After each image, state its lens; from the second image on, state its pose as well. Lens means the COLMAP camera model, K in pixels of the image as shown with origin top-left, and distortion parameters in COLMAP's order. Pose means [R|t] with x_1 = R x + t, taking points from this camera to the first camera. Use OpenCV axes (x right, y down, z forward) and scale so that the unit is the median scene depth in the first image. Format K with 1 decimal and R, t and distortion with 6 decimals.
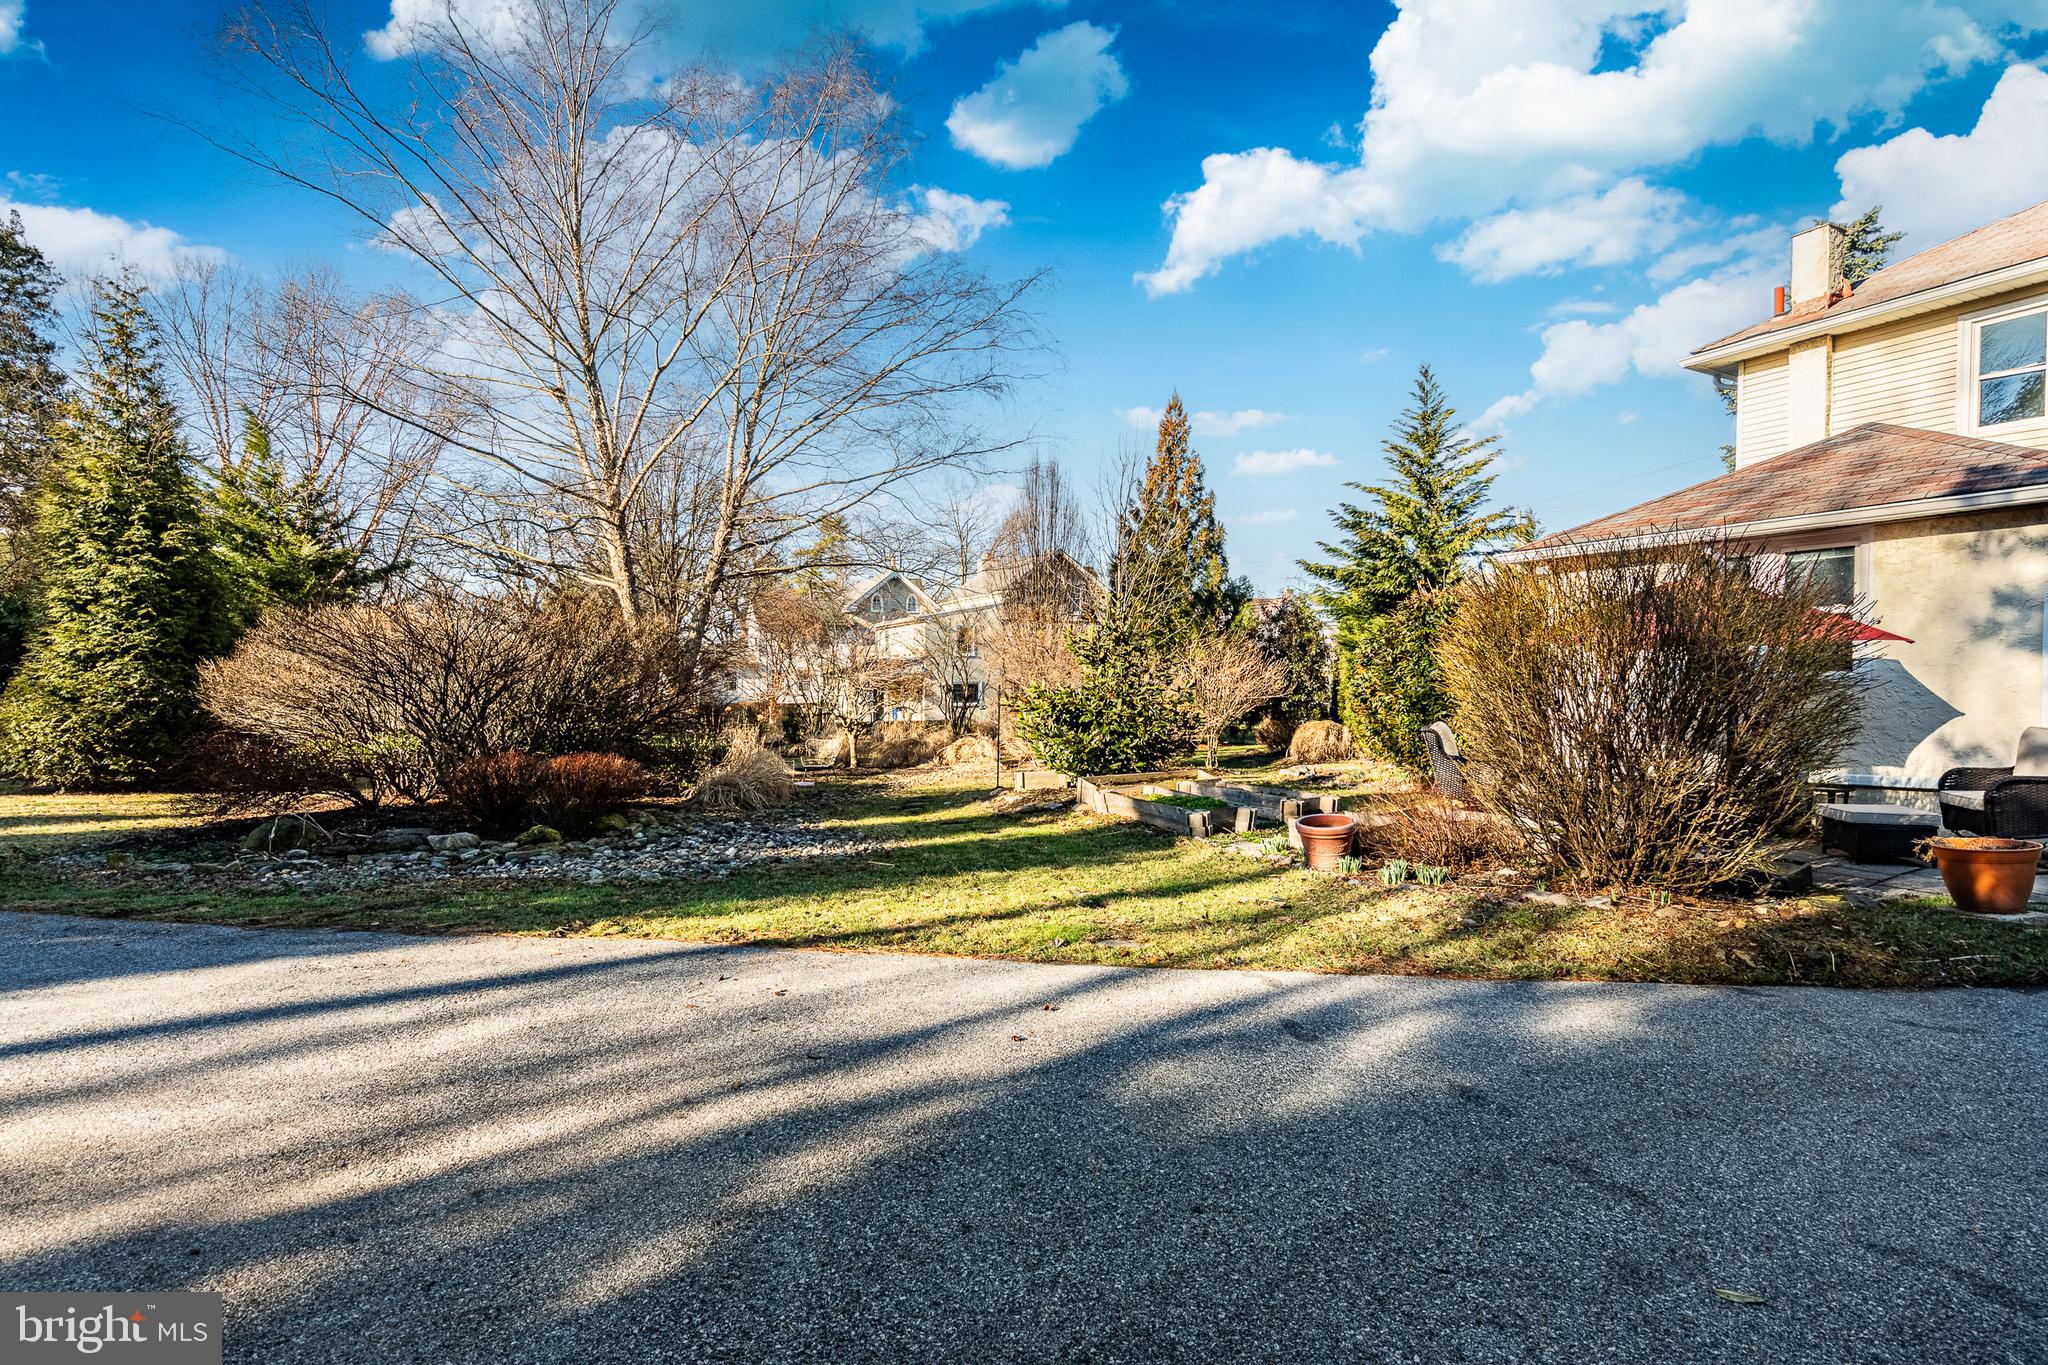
lens RADIAL K [[939.3, 0, 1018.0], [0, 939.3, 684.7], [0, 0, 1]] dist [-0.000144, -0.000417]
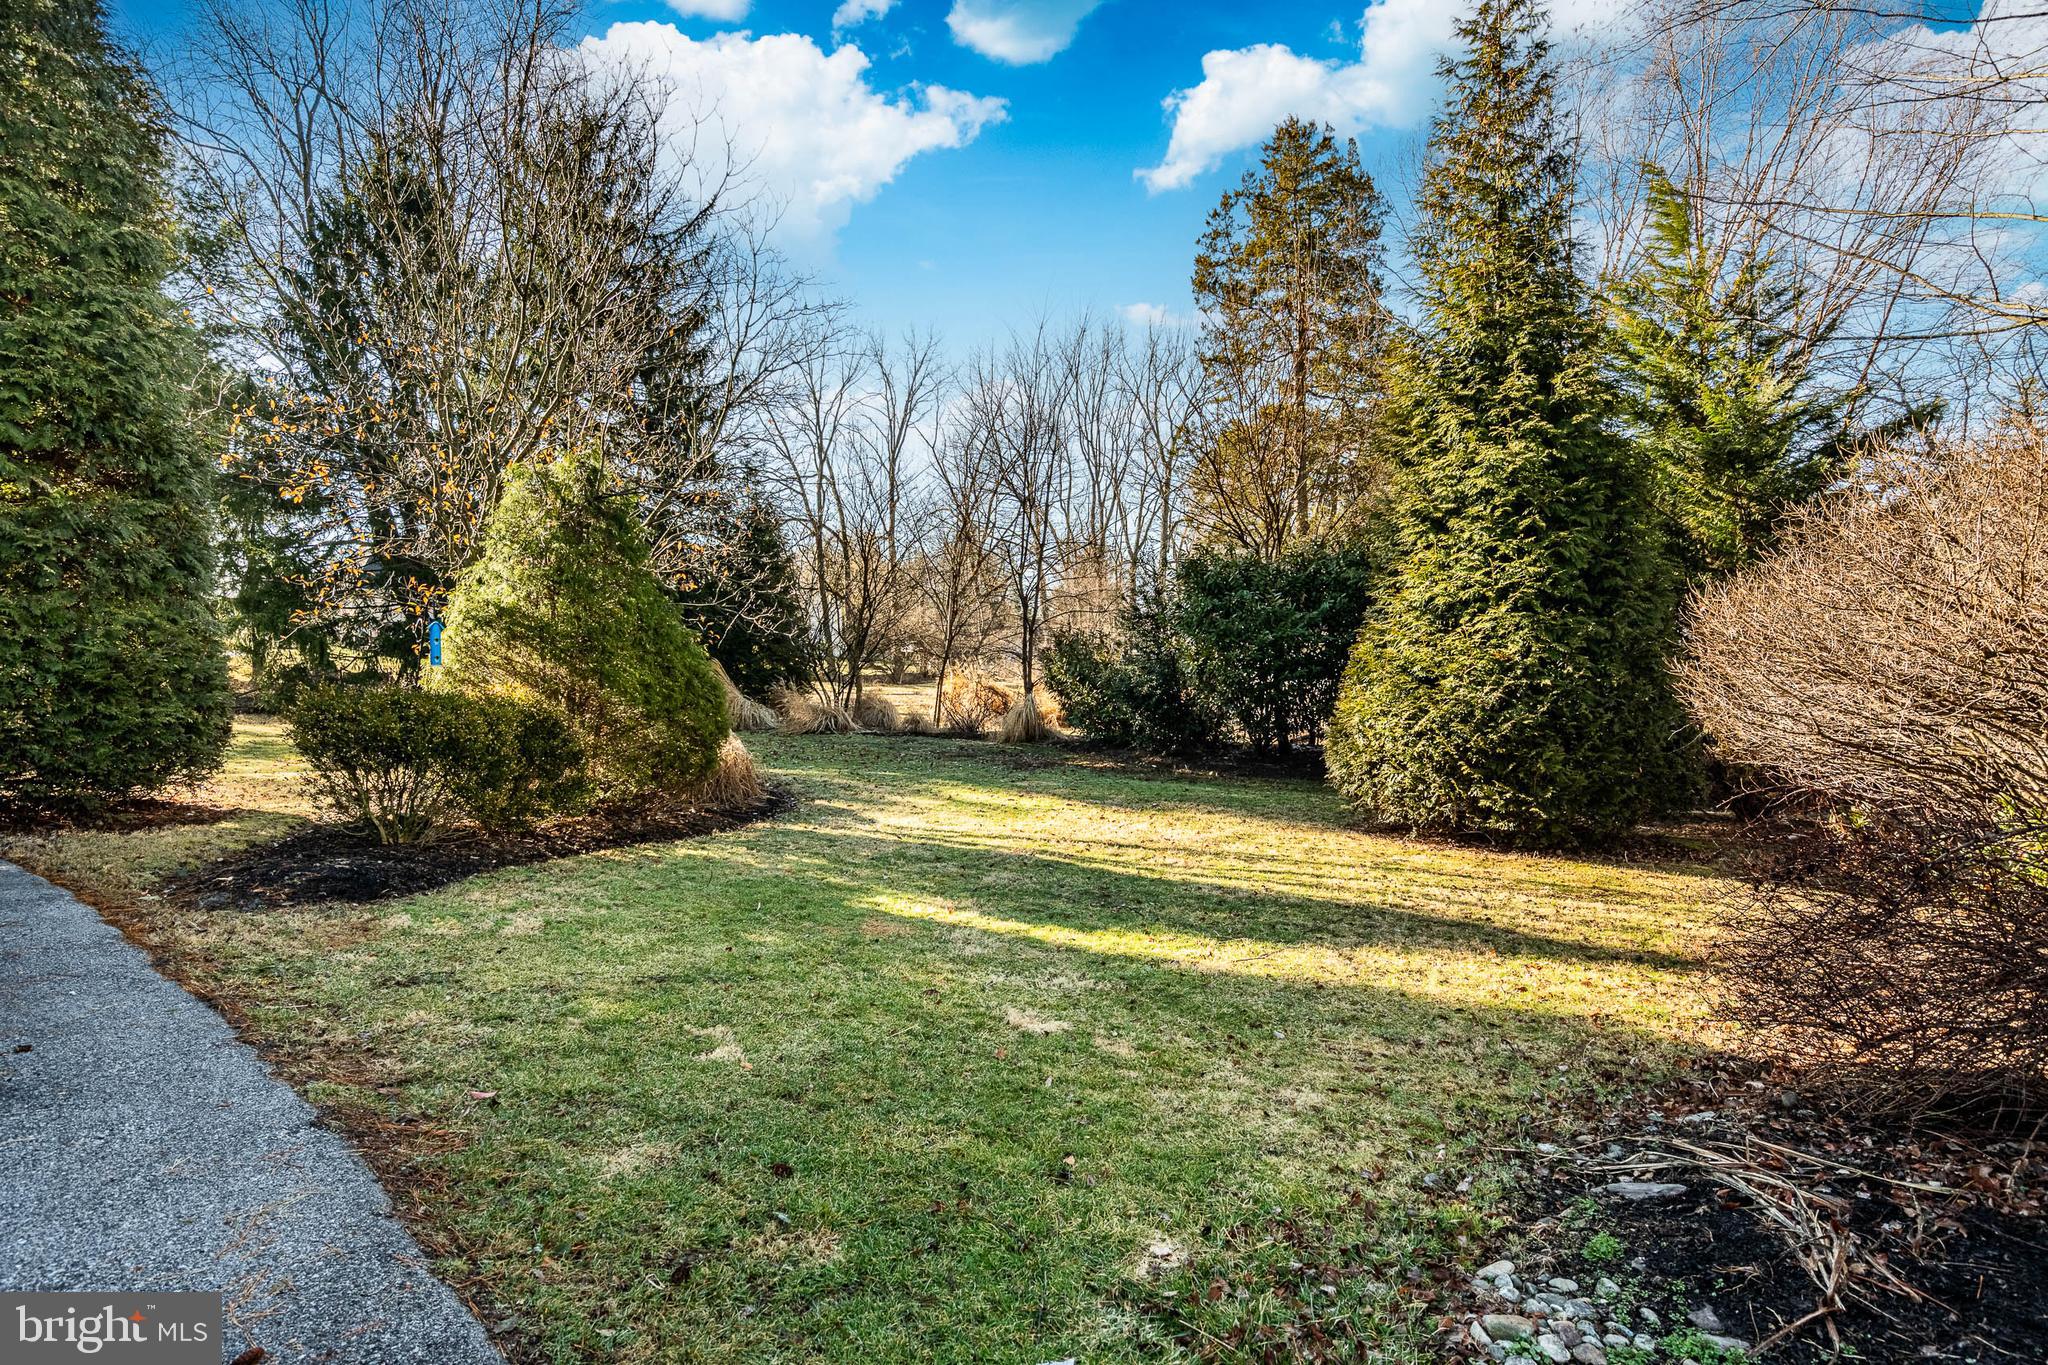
lens RADIAL K [[1152.0, 0, 1016.0], [0, 1152.0, 679.3], [0, 0, 1]] dist [0.005119, 0.000070]
pose [[0.457245, 0.005572, -0.889323, -0.475551], [-0.003420, 0.999984, 0.004507, 0.012055], [0.889334, 0.000981, 0.457257, 0.433003]]
